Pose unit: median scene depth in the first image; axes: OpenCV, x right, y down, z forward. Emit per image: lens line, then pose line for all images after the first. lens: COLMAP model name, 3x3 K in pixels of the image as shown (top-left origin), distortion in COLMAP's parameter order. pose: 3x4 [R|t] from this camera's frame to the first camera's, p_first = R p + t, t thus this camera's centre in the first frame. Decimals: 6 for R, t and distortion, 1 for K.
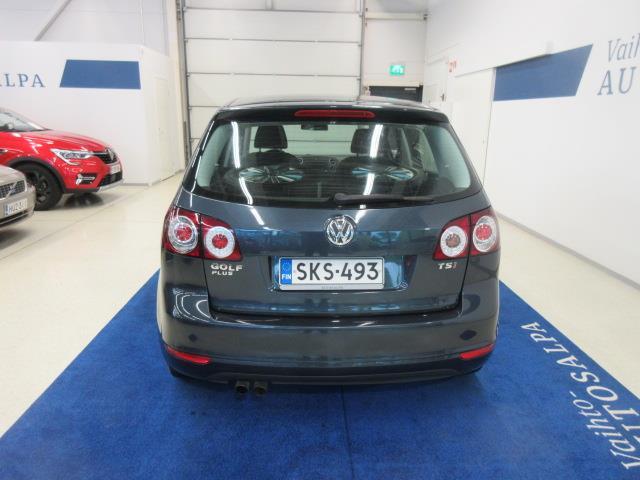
lens RADIAL K [[474.5, 0, 320.0], [0, 474.5, 240.0], [0, 0, 1]] dist [0.004920, 0.004780]
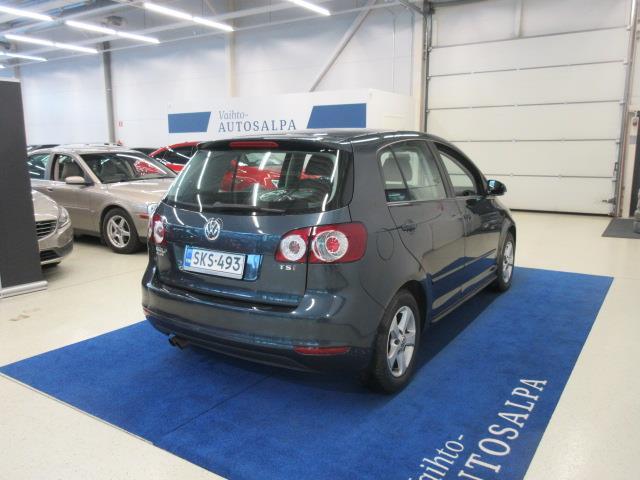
lens RADIAL K [[517.5, 0, 320.0], [0, 517.5, 240.0], [0, 0, 1]] dist [0.008958, 0.002733]
pose [[0.815455, 0.082159, -0.572960, 0.988565], [-0.132754, 0.990035, -0.046974, 0.033709], [0.563391, 0.114368, 0.818236, -0.021606]]
